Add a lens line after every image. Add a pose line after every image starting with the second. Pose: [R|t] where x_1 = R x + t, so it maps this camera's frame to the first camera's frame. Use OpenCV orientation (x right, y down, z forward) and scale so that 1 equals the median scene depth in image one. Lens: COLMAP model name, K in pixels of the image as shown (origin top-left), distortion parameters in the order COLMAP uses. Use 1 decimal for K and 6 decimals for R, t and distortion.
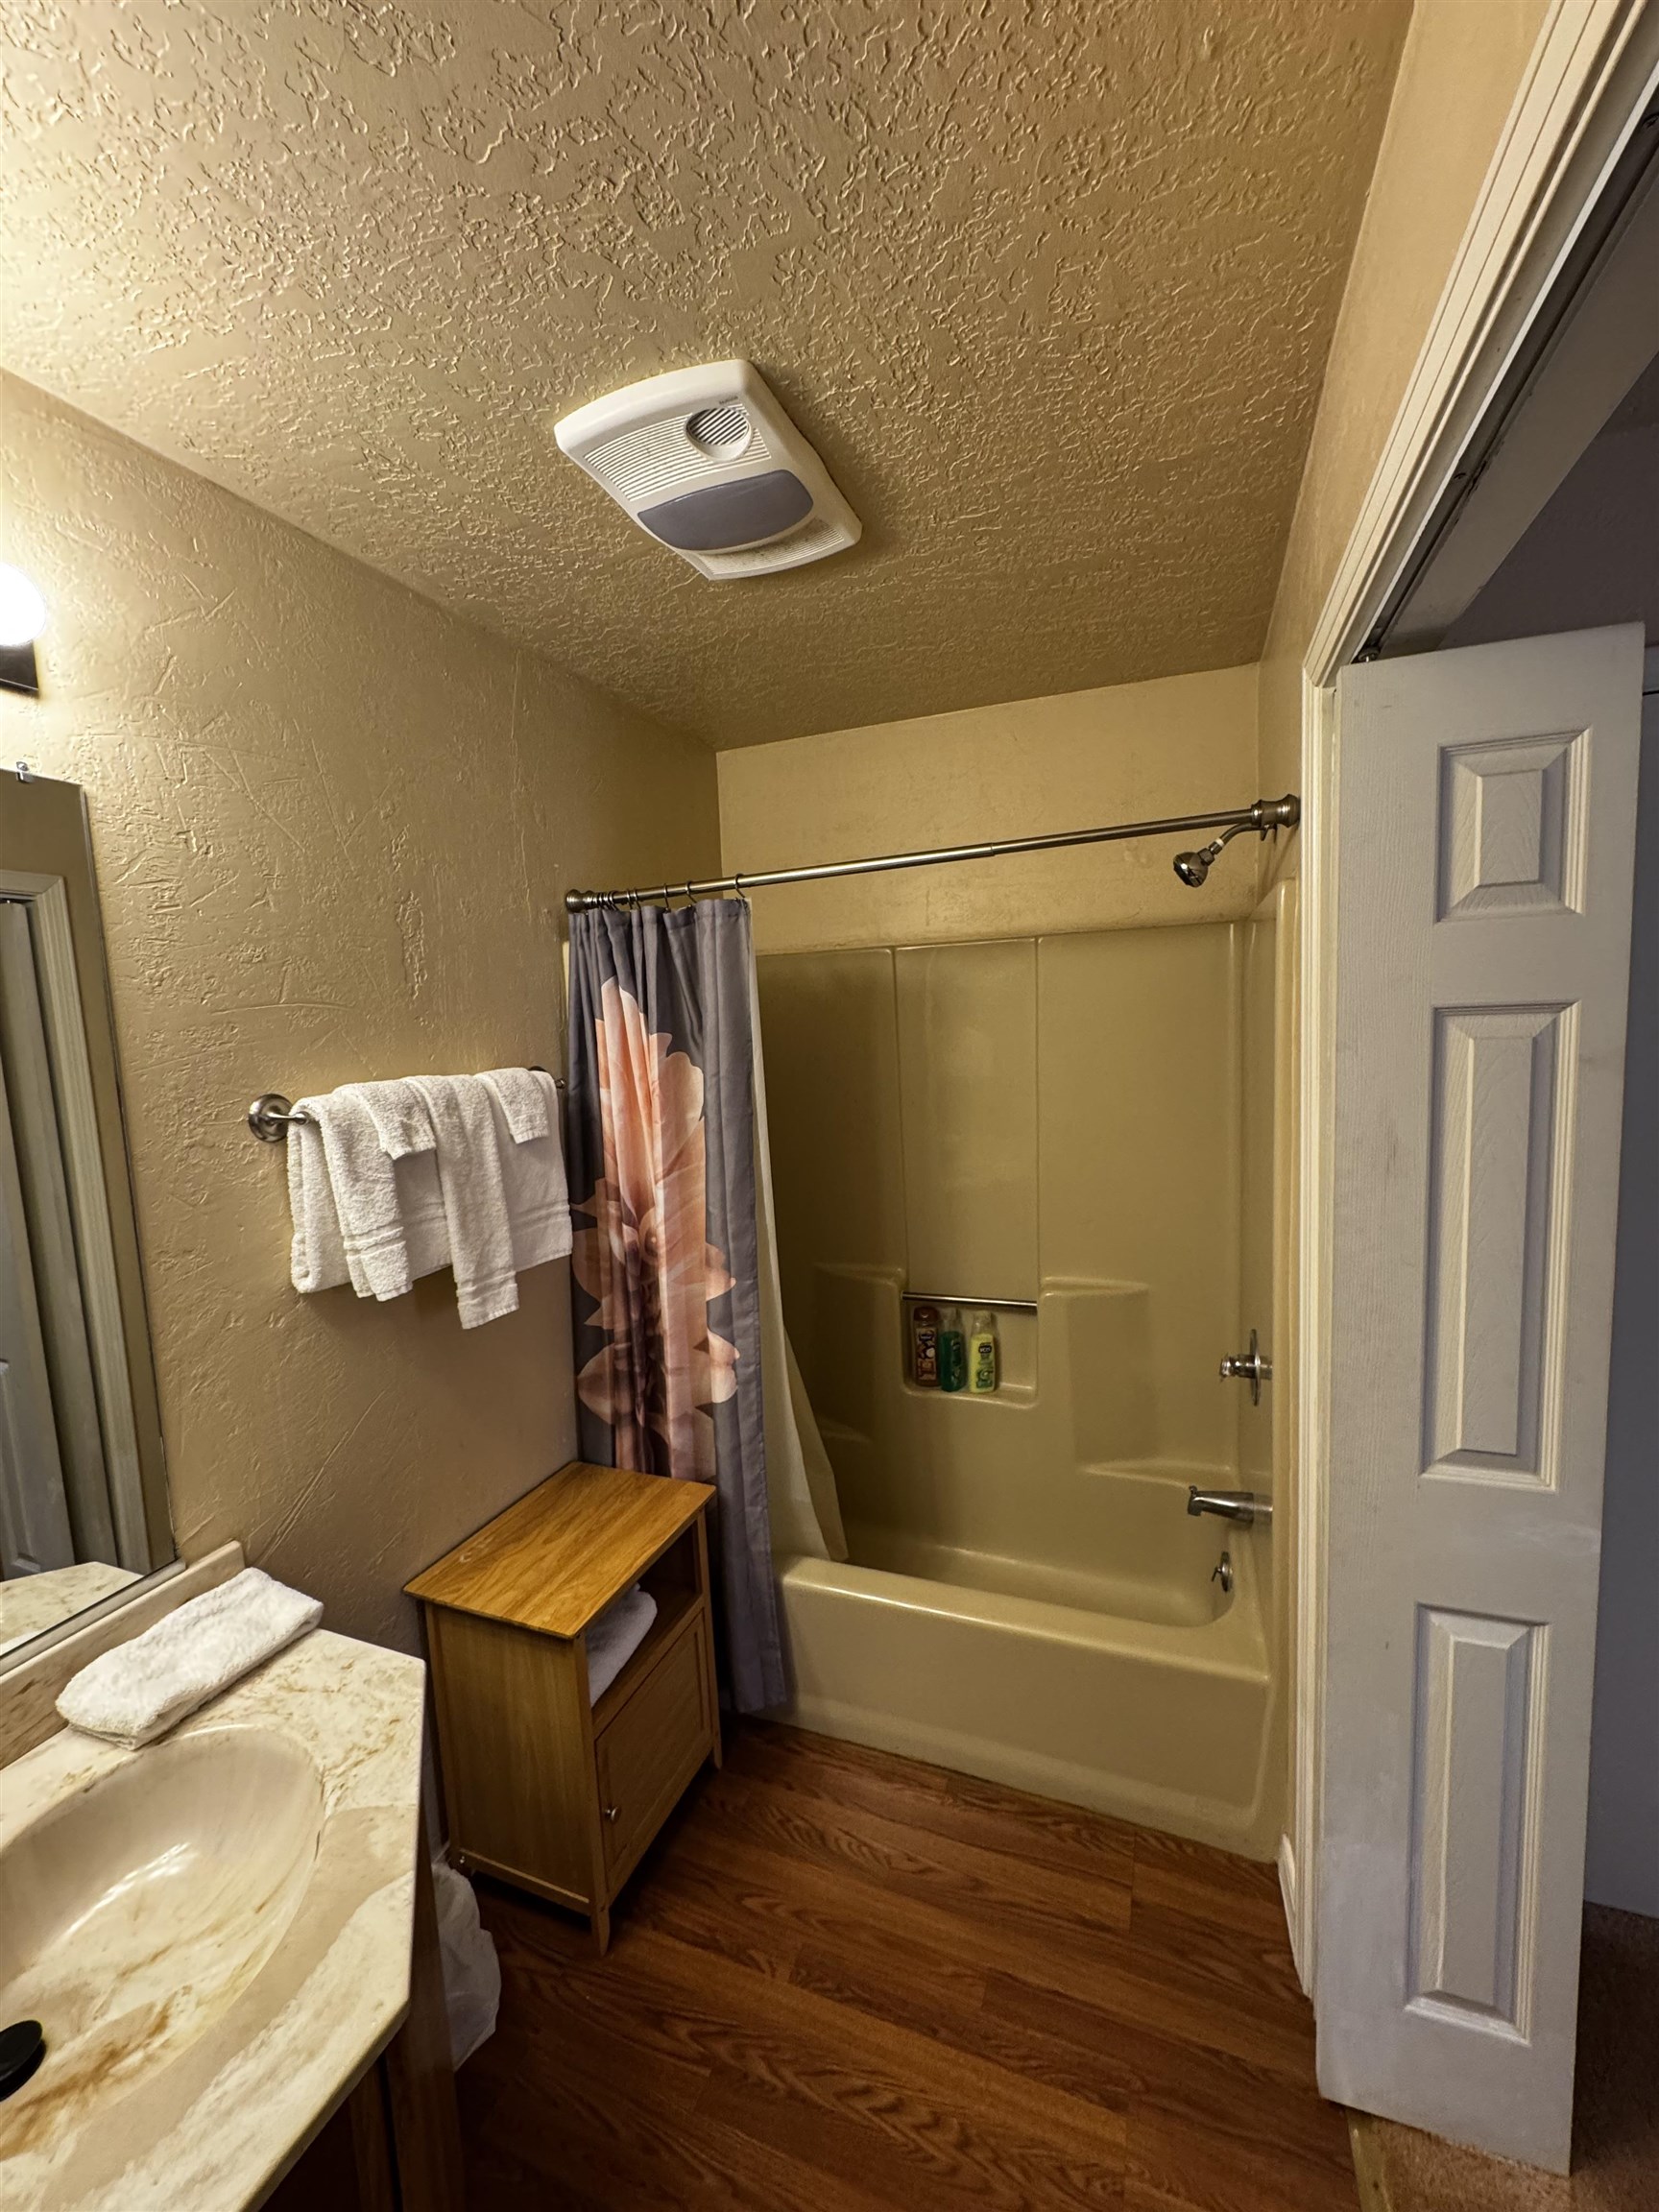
lens RADIAL K [[887.4, 0, 831.7], [0, 887.4, 1104.3], [0, 0, 1]] dist [-0.000321, -0.000208]
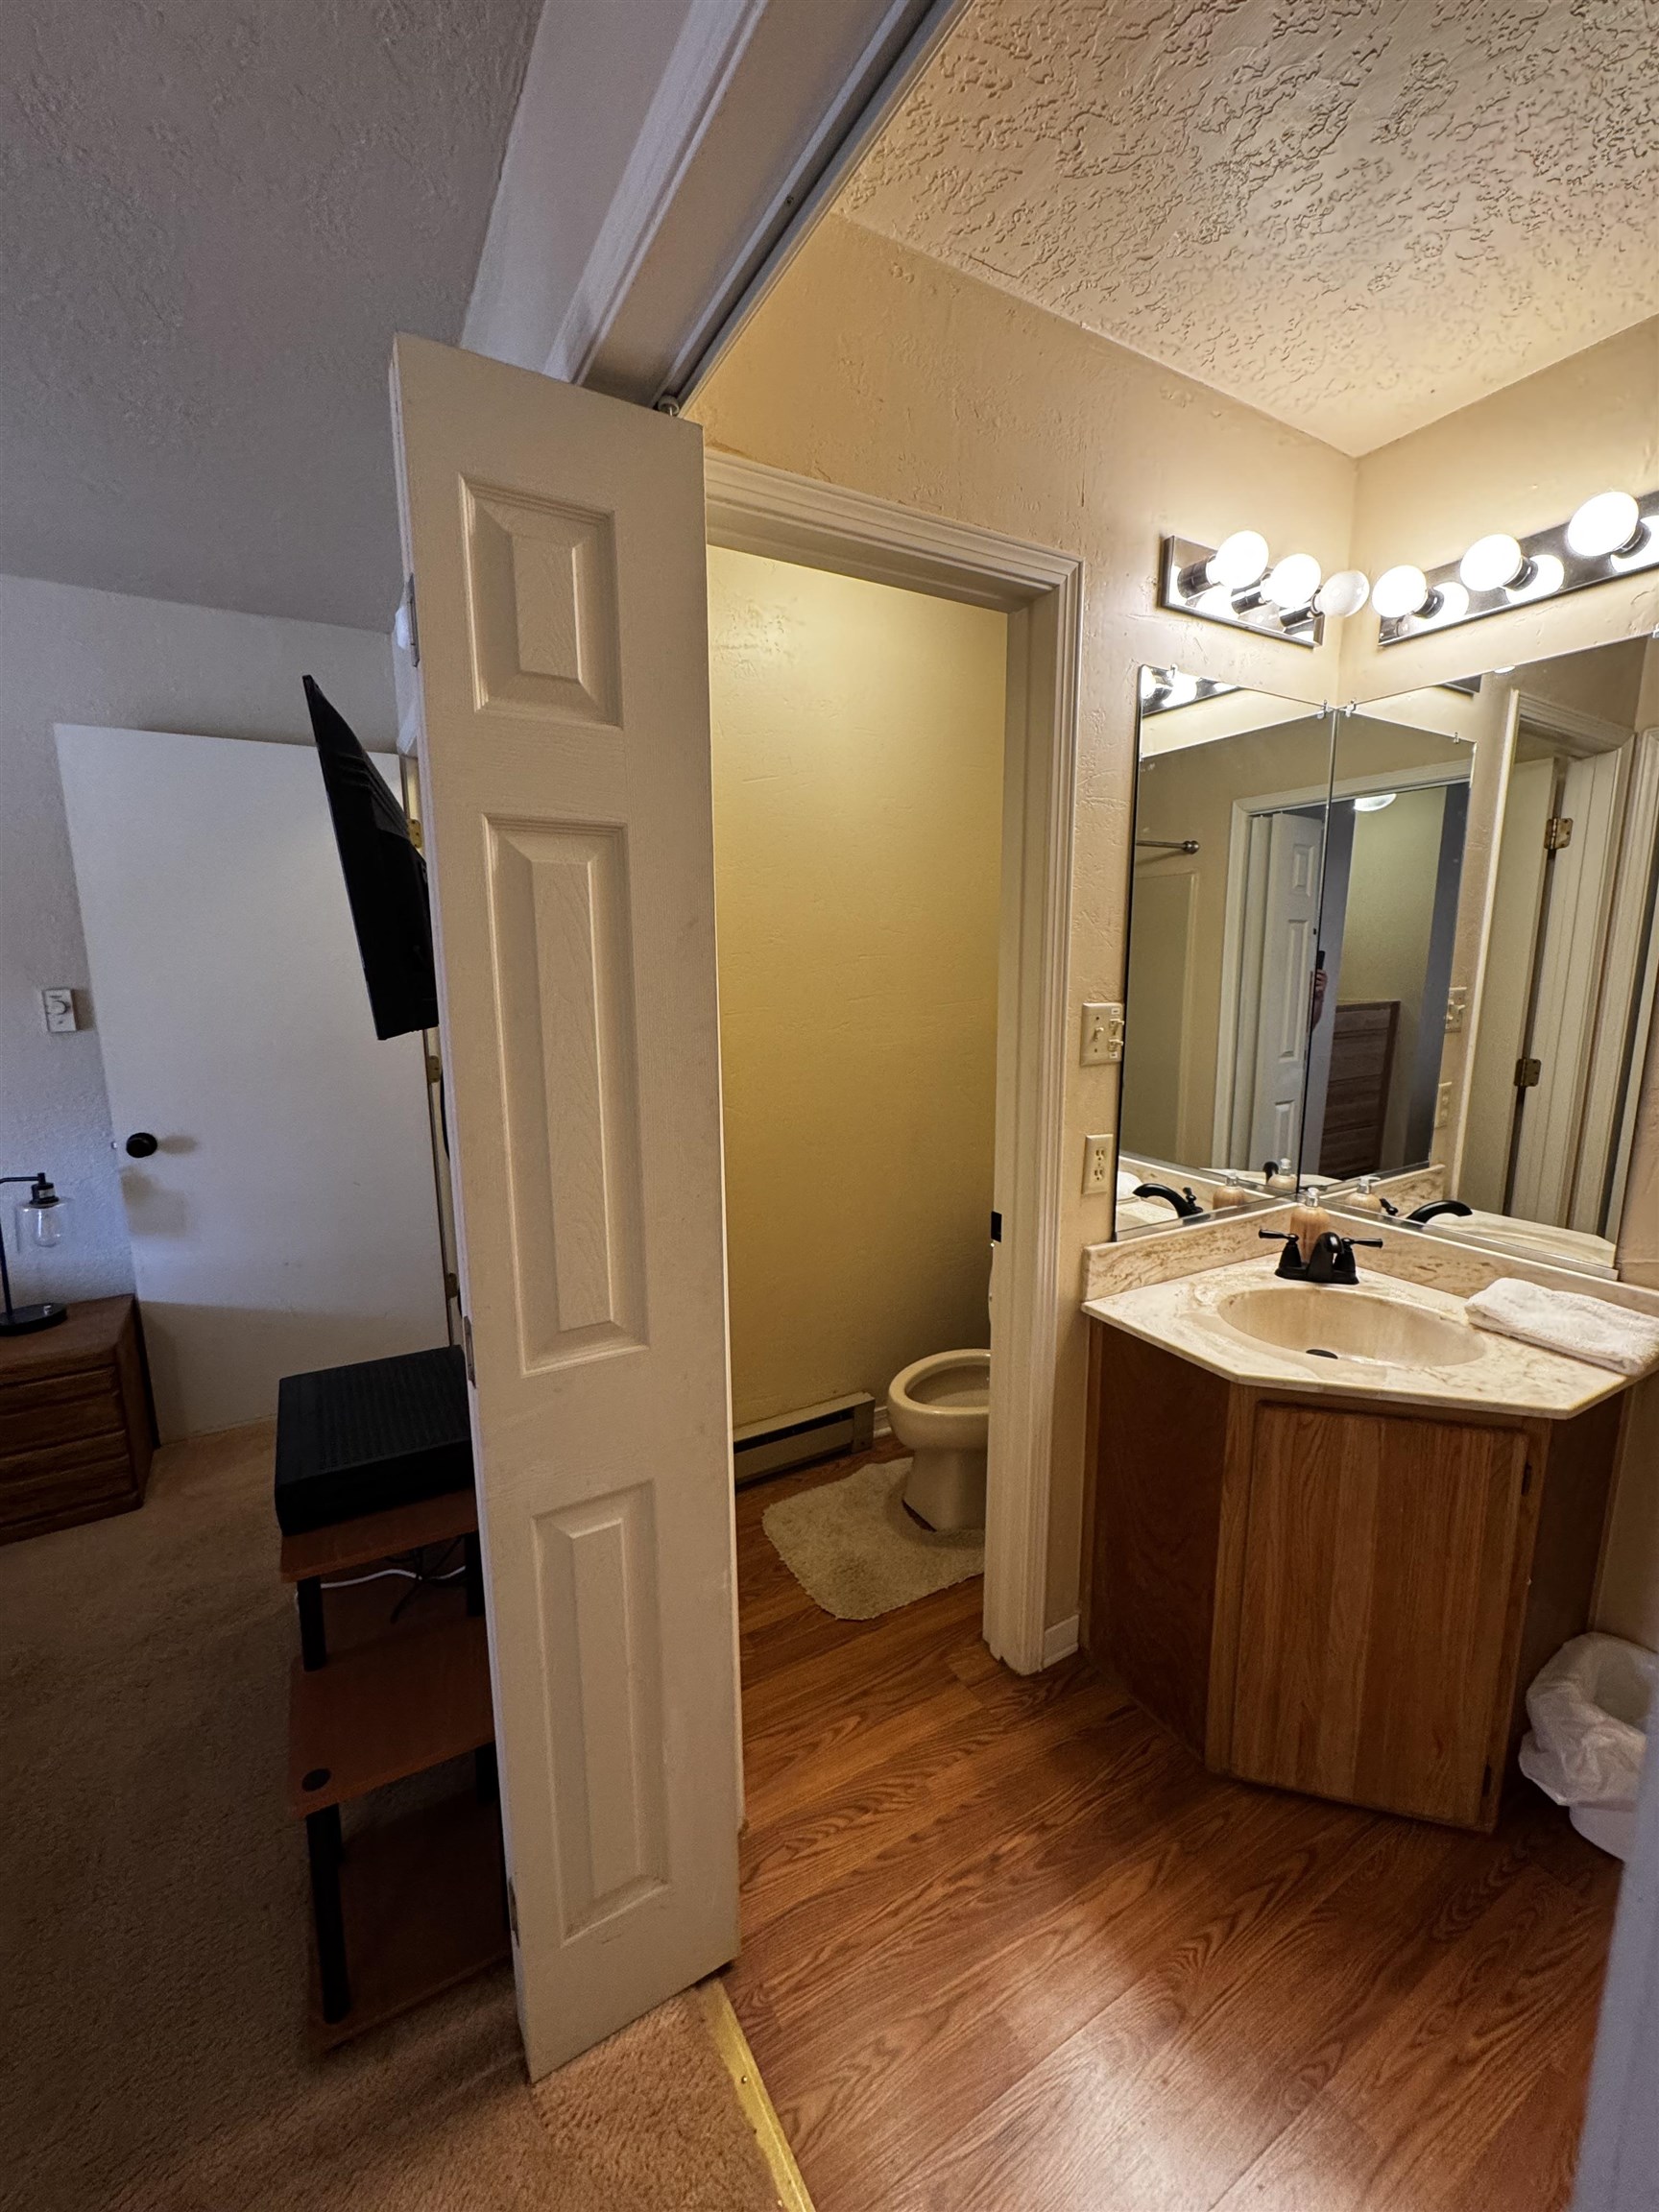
lens RADIAL K [[887.4, 0, 831.7], [0, 887.4, 1104.3], [0, 0, 1]] dist [-0.000321, -0.000208]
pose [[-0.620532, 0.174472, -0.764525, 0.934760], [-0.046102, 0.965132, 0.257672, 0.021575], [0.782825, 0.195140, -0.590852, 0.909878]]
